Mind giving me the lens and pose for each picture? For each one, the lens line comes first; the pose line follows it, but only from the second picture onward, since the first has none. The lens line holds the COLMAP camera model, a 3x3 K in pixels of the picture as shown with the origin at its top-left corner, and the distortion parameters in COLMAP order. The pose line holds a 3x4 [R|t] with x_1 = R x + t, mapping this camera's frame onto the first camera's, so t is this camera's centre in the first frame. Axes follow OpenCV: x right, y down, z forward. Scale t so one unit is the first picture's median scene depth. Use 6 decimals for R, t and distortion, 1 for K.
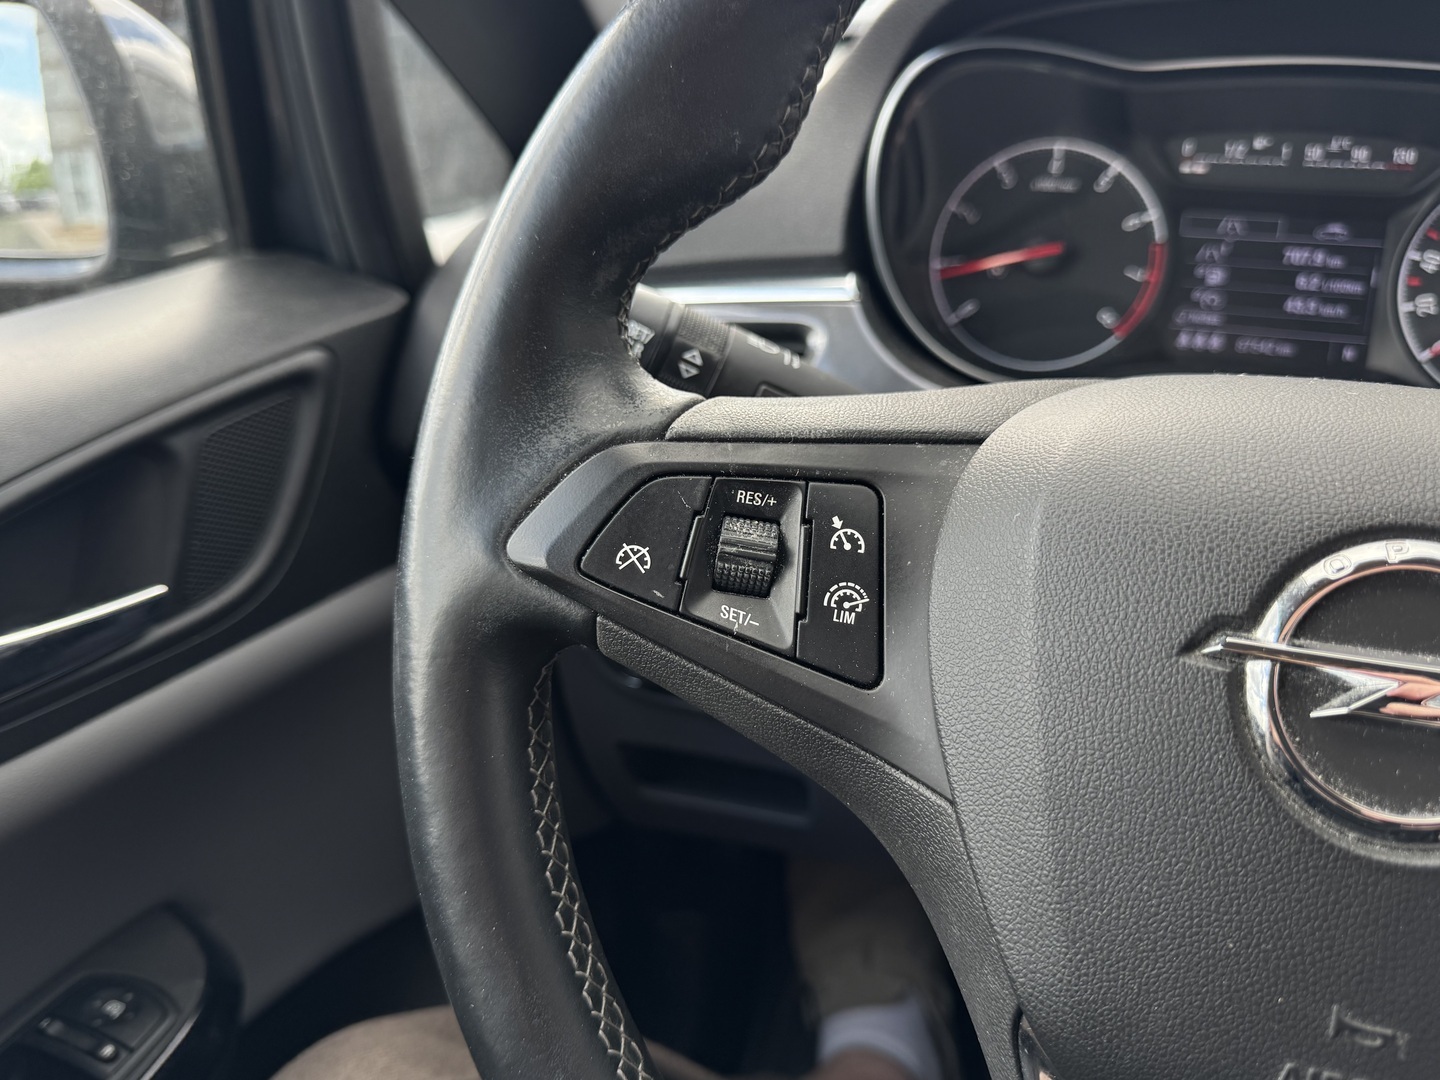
lens RADIAL K [[1088.9, 0, 721.3], [0, 1088.9, 537.7], [0, 0, 1]] dist [0.015604, -0.014047]
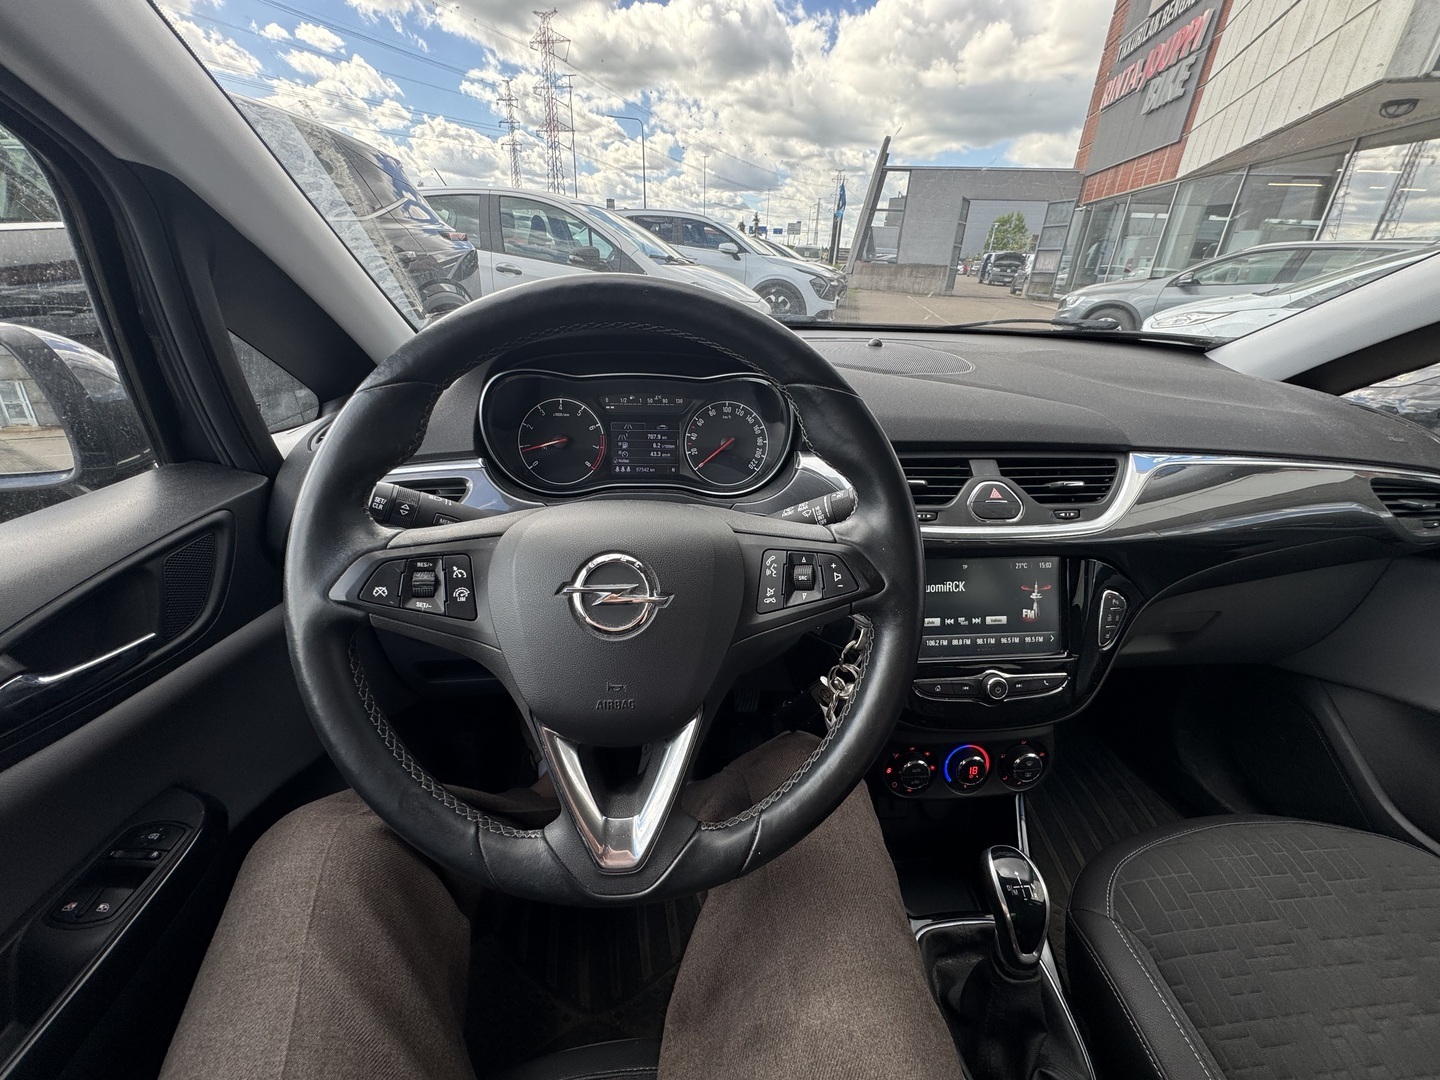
lens RADIAL K [[578.3, 0, 718.8], [0, 578.3, 536.6], [0, 0, 1]] dist [0.004428, 0.000858]
pose [[0.924968, -0.136257, 0.354780, 0.185984], [0.132000, 0.990585, 0.036301, -0.052223], [-0.356386, 0.013254, 0.934245, -0.632385]]
